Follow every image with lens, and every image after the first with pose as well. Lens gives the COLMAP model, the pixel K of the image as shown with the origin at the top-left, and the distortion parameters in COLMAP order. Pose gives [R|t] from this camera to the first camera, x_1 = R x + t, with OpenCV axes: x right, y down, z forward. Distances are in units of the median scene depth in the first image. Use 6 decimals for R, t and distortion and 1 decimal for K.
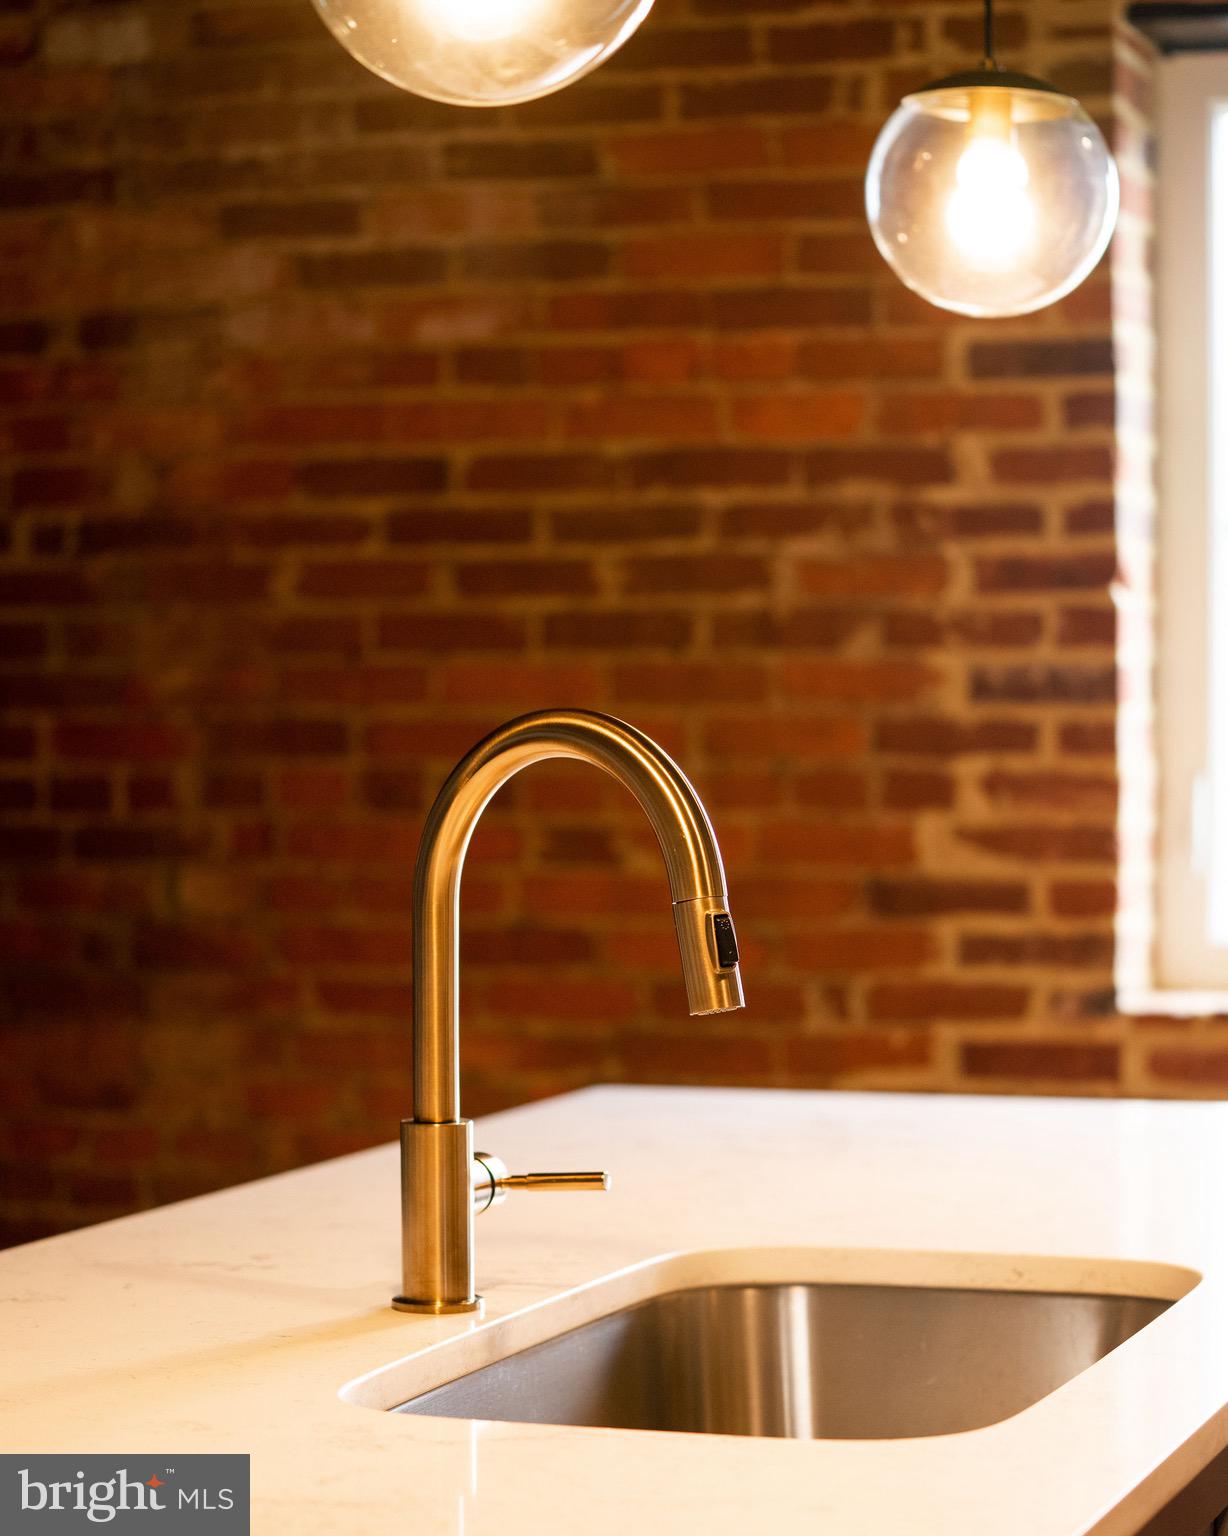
lens RADIAL K [[3916.8, 0, 614.0], [0, 3916.8, 768.0], [0, 0, 1]] dist [-0.202720, -0.509456]
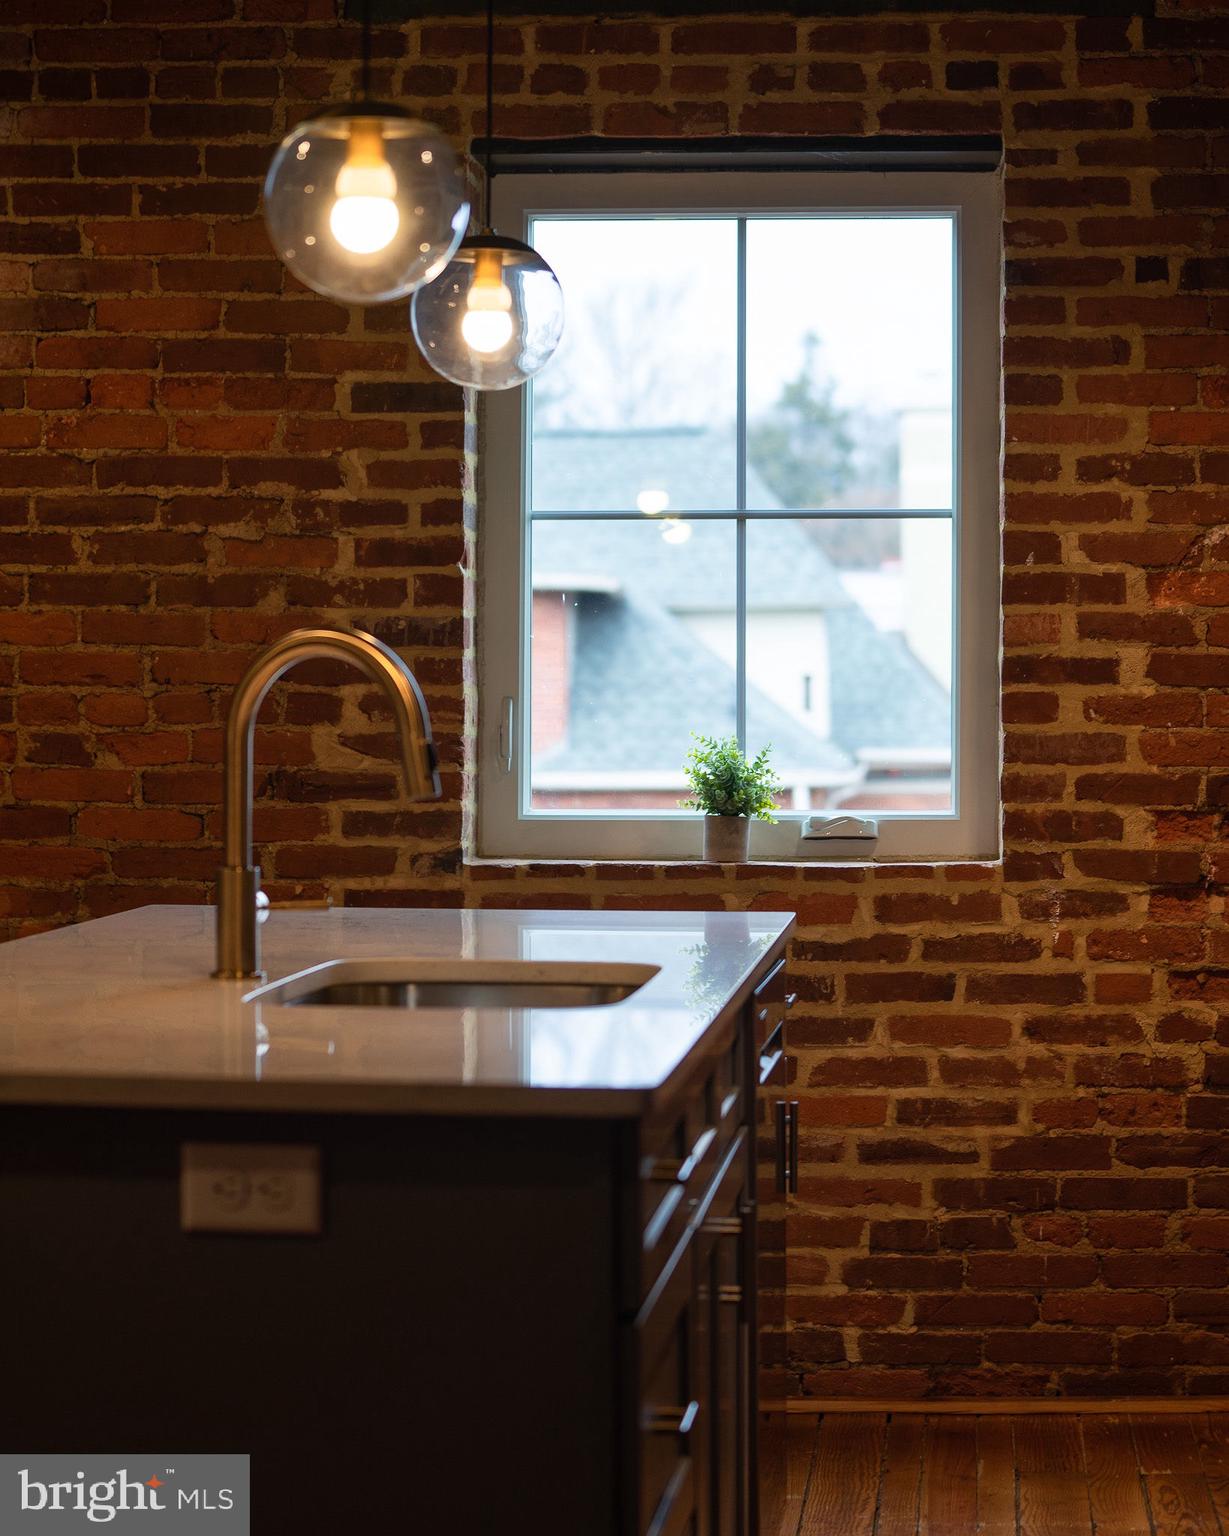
lens RADIAL K [[3916.8, 0, 614.5], [0, 3916.8, 768.0], [0, 0, 1]] dist [-0.202720, -0.509456]
pose [[0.968955, 0.005256, 0.247180, -0.159633], [-0.006722, 0.999964, 0.005085, 0.018987], [-0.247145, -0.006589, 0.968956, -0.359541]]
